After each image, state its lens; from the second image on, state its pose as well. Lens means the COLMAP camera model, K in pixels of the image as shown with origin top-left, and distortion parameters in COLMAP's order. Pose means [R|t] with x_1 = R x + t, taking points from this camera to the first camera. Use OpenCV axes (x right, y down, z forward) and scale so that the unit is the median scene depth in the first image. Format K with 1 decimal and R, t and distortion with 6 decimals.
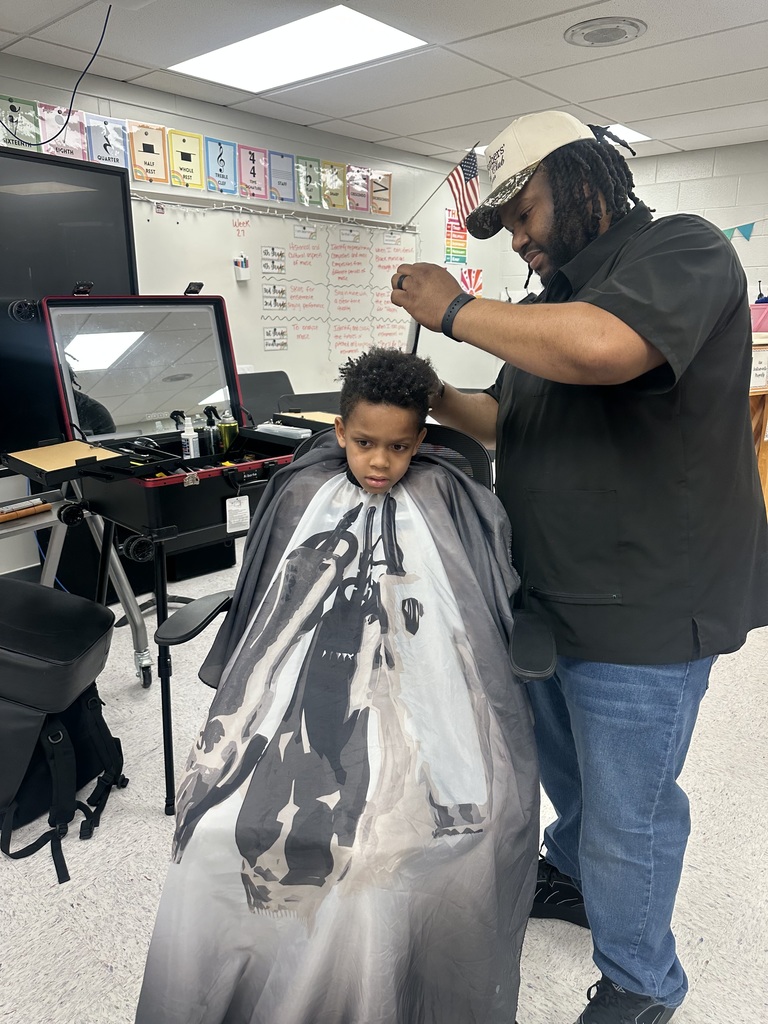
lens RADIAL K [[738.9, 0, 381.8], [0, 738.9, 508.3], [0, 0, 1]] dist [0.003850, -0.008986]
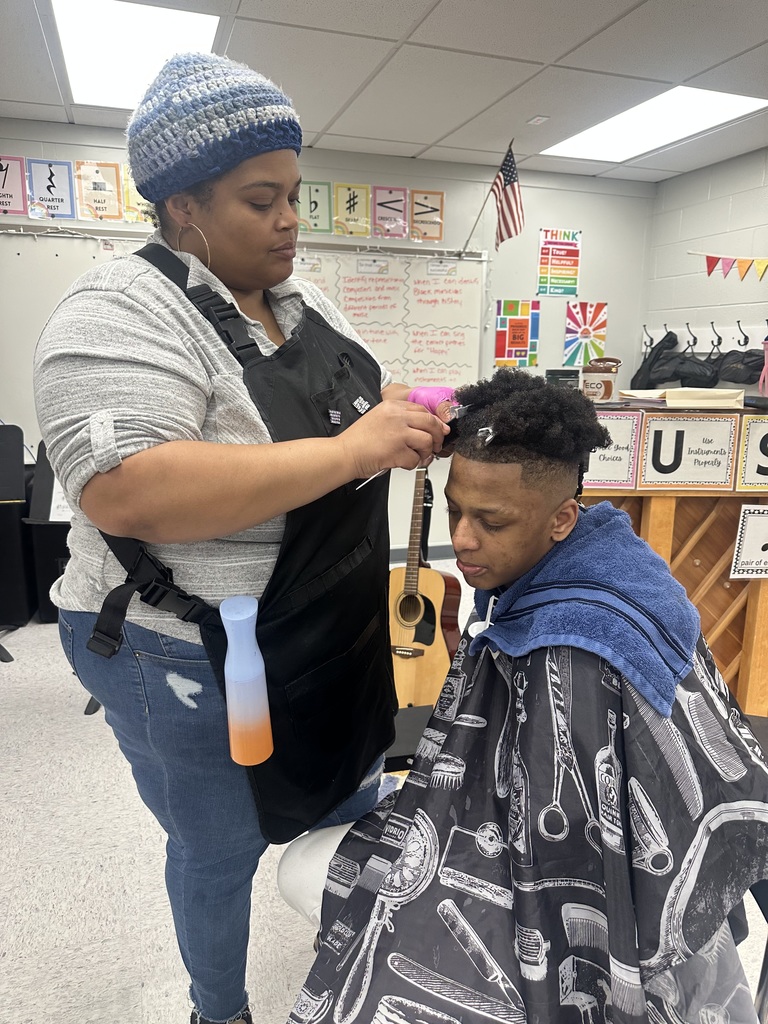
lens RADIAL K [[738.9, 0, 381.8], [0, 738.9, 508.3], [0, 0, 1]] dist [0.003850, -0.008986]
pose [[0.879714, 0.088287, -0.467234, 0.388519], [-0.123021, 0.991415, -0.044290, -0.051290], [0.459313, 0.096442, 0.883024, 0.267322]]
